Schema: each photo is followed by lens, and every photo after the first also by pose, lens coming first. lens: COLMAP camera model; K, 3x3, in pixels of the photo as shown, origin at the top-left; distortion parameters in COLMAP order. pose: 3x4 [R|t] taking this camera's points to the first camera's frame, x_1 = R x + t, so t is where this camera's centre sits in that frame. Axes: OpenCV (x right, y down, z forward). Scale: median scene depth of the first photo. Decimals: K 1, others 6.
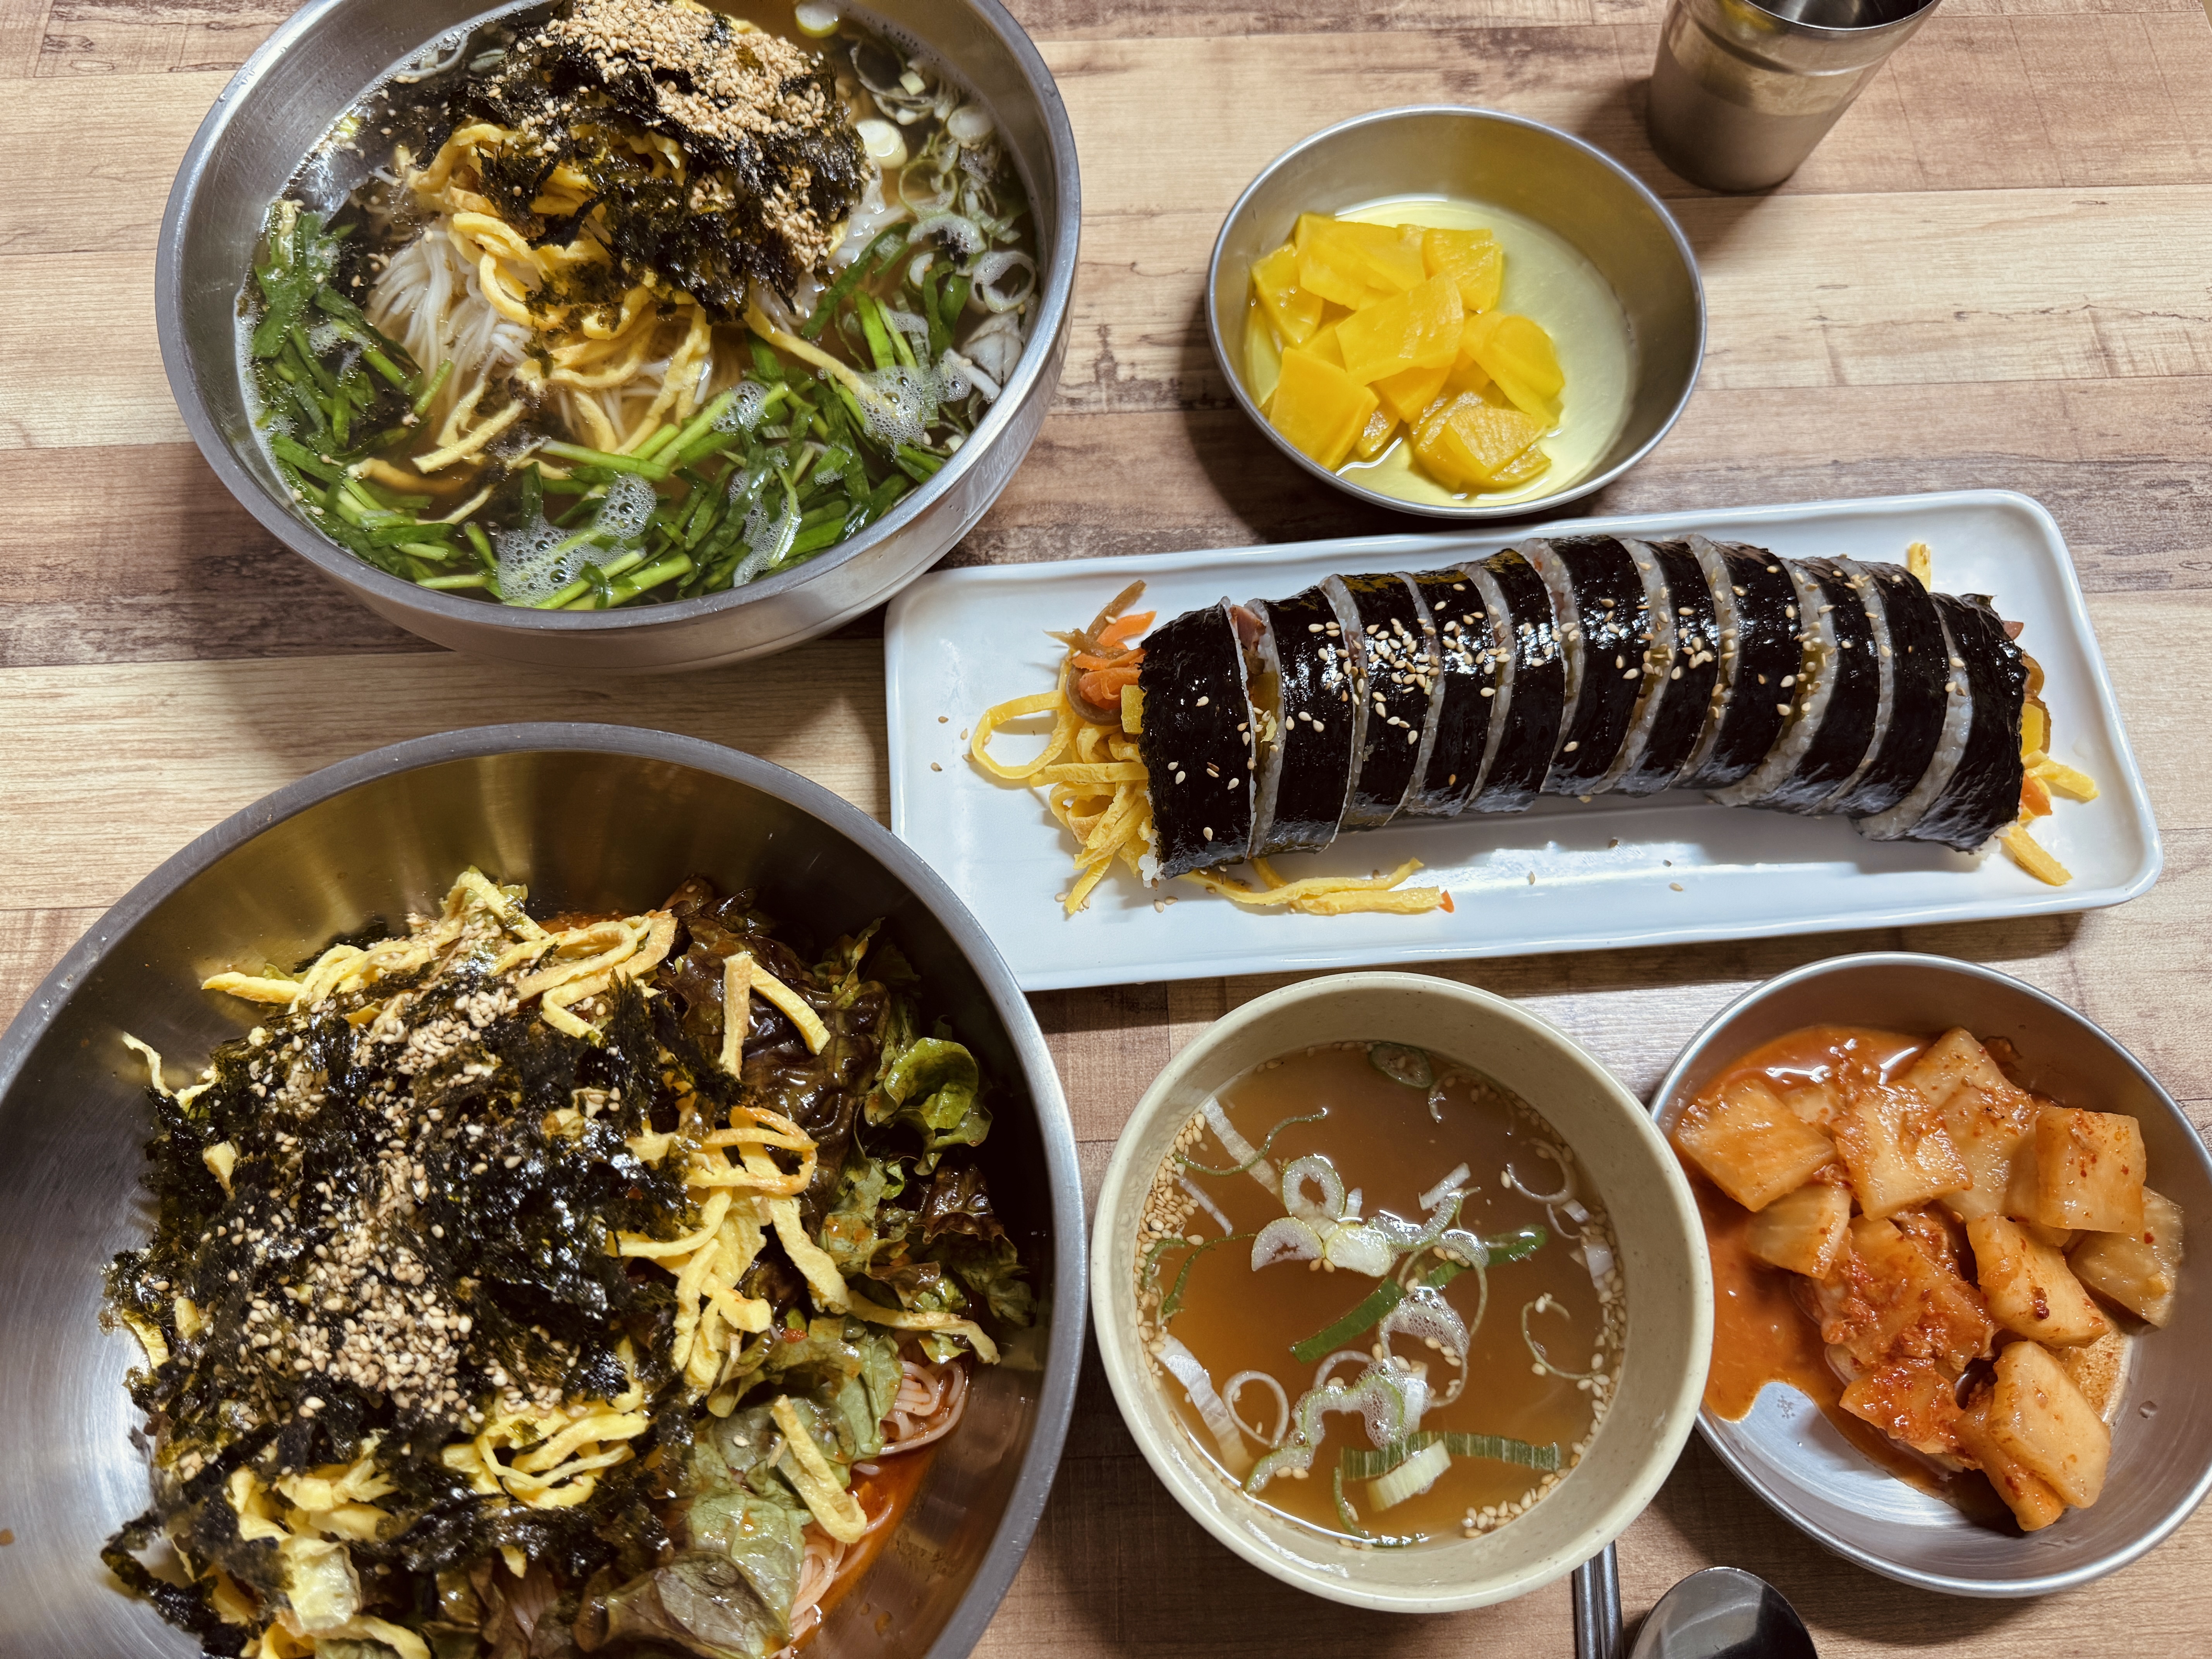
lens RADIAL K [[1513.0, 0, 1106.8], [0, 1513.0, 834.2], [0, 0, 1]] dist [-0.040114, 0.001089]
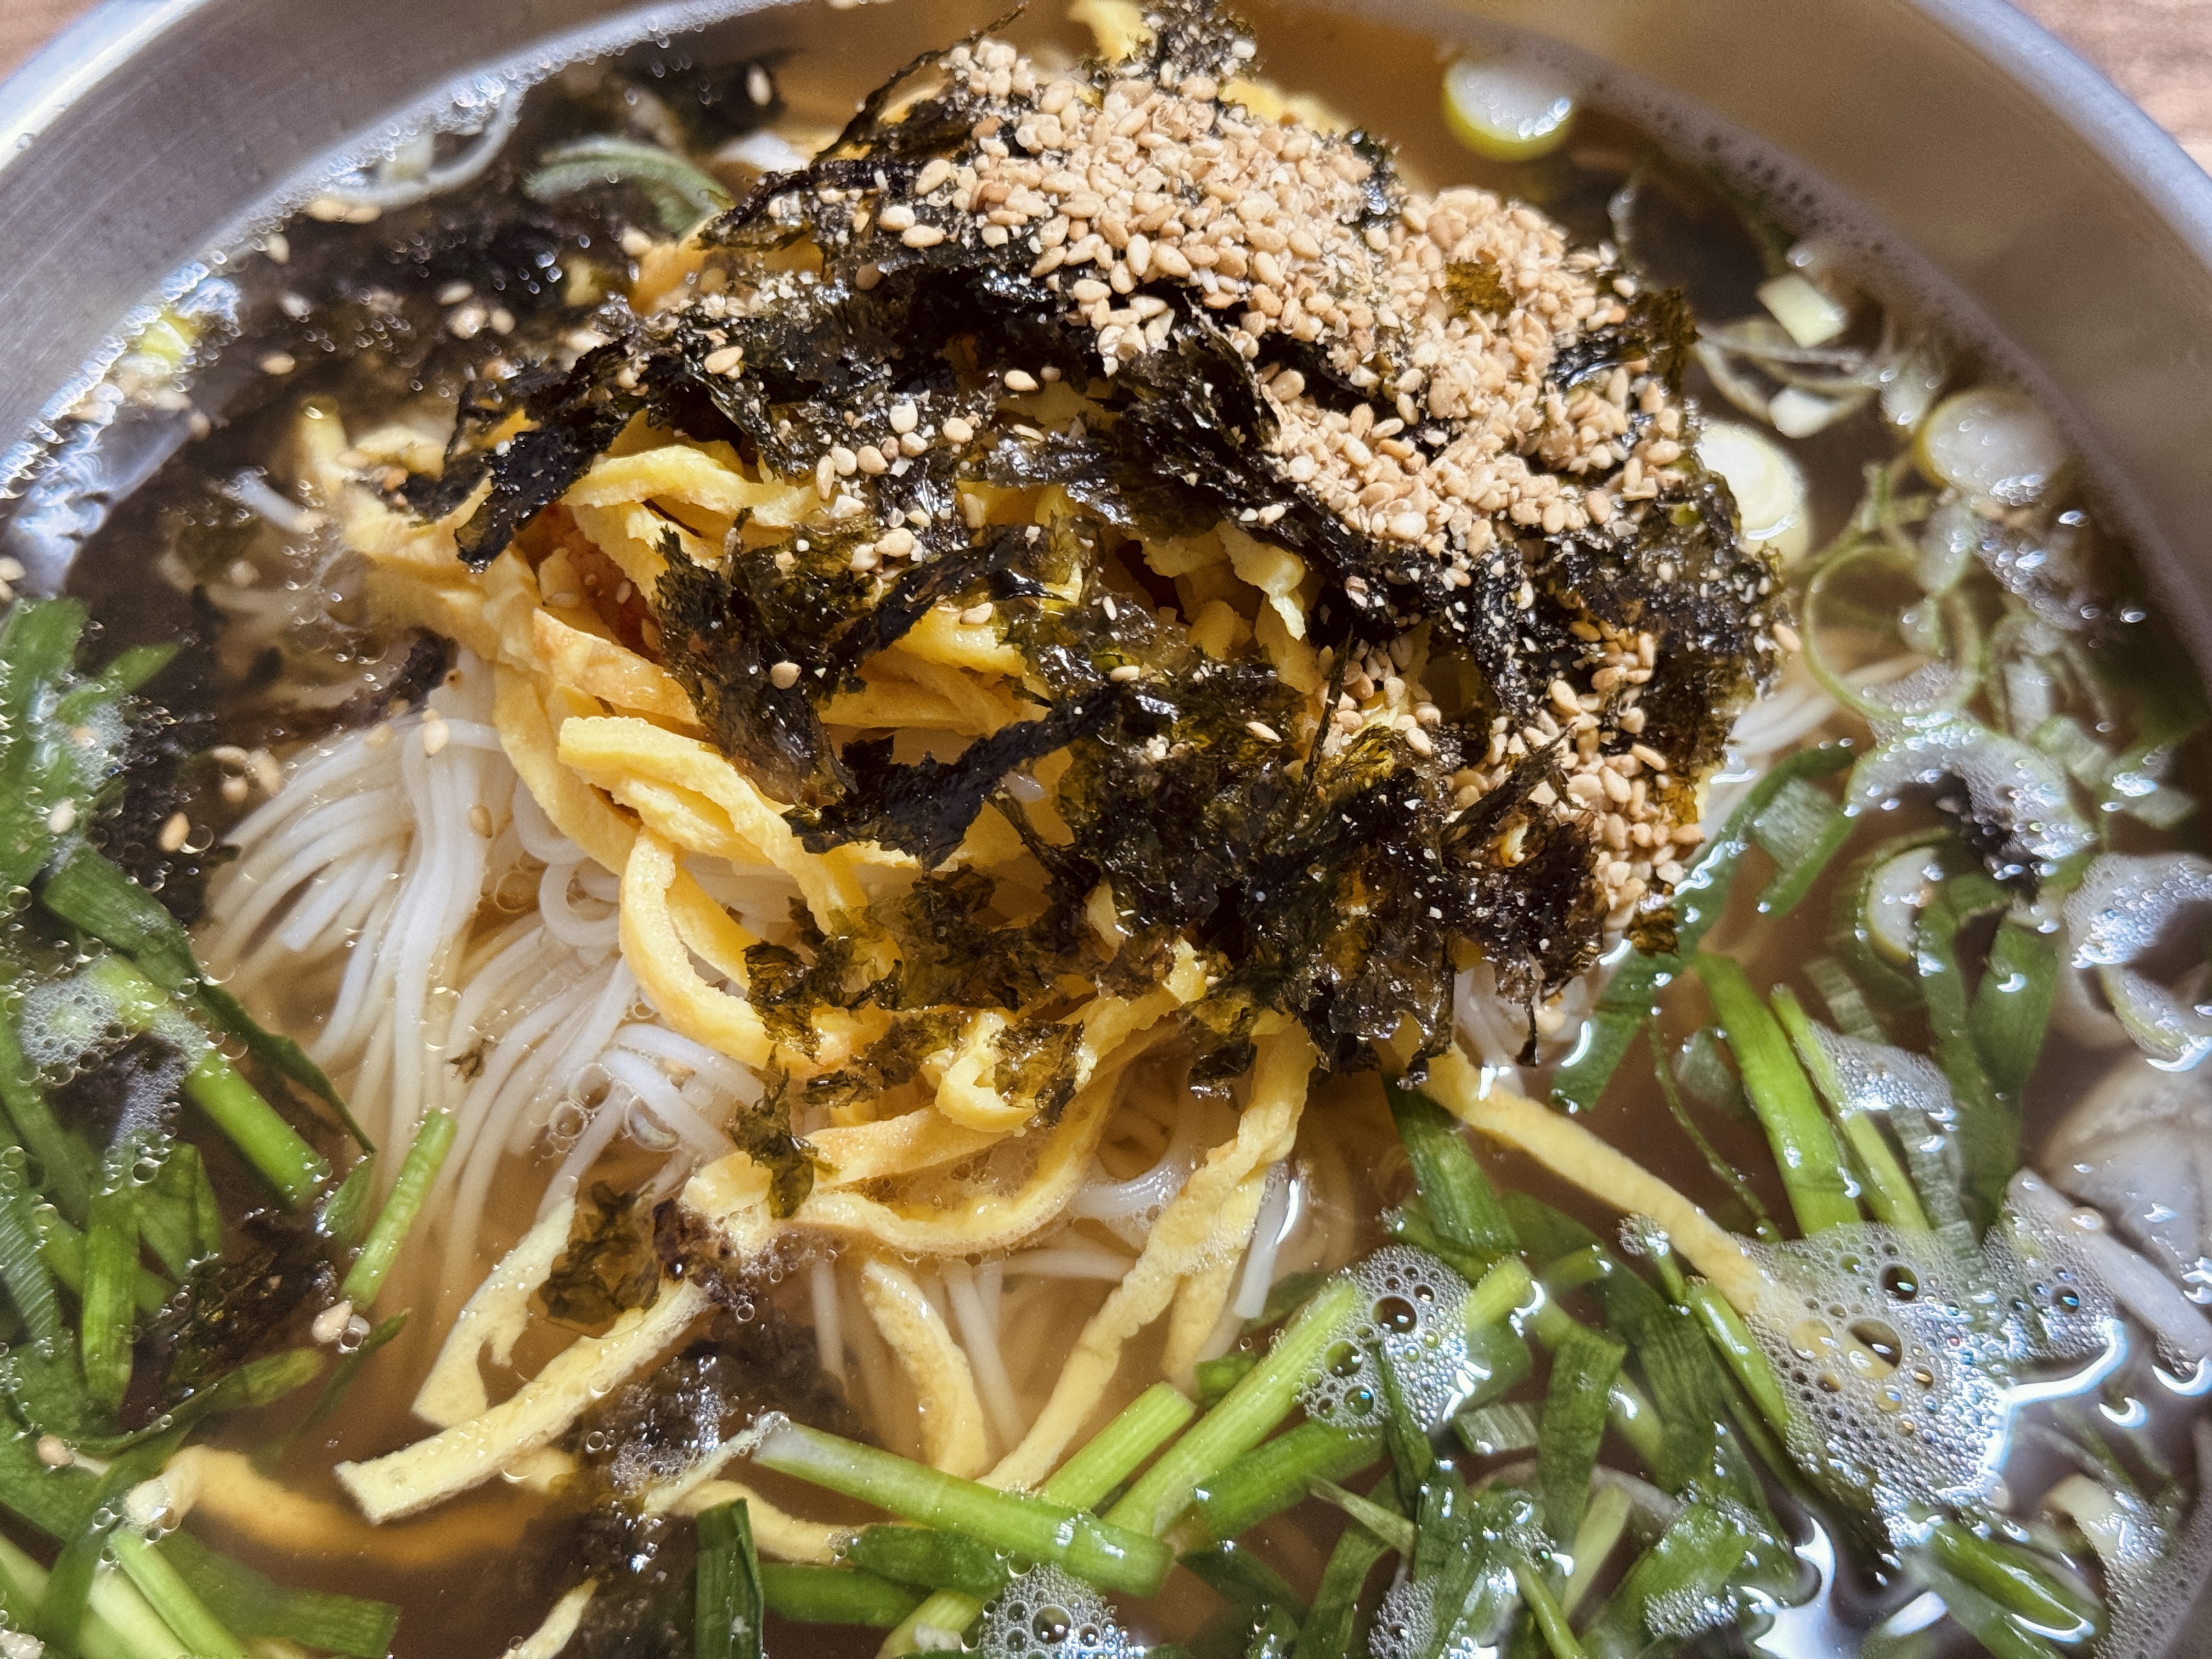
lens RADIAL K [[3145.8, 0, 1104.9], [0, 3145.8, 827.7], [0, 0, 1]] dist [0.056821, 0.000000]
pose [[0.998263, 0.055954, -0.018449, -0.297381], [-0.058337, 0.982569, -0.176505, -0.270561], [0.008252, 0.177275, 0.984127, 0.331496]]
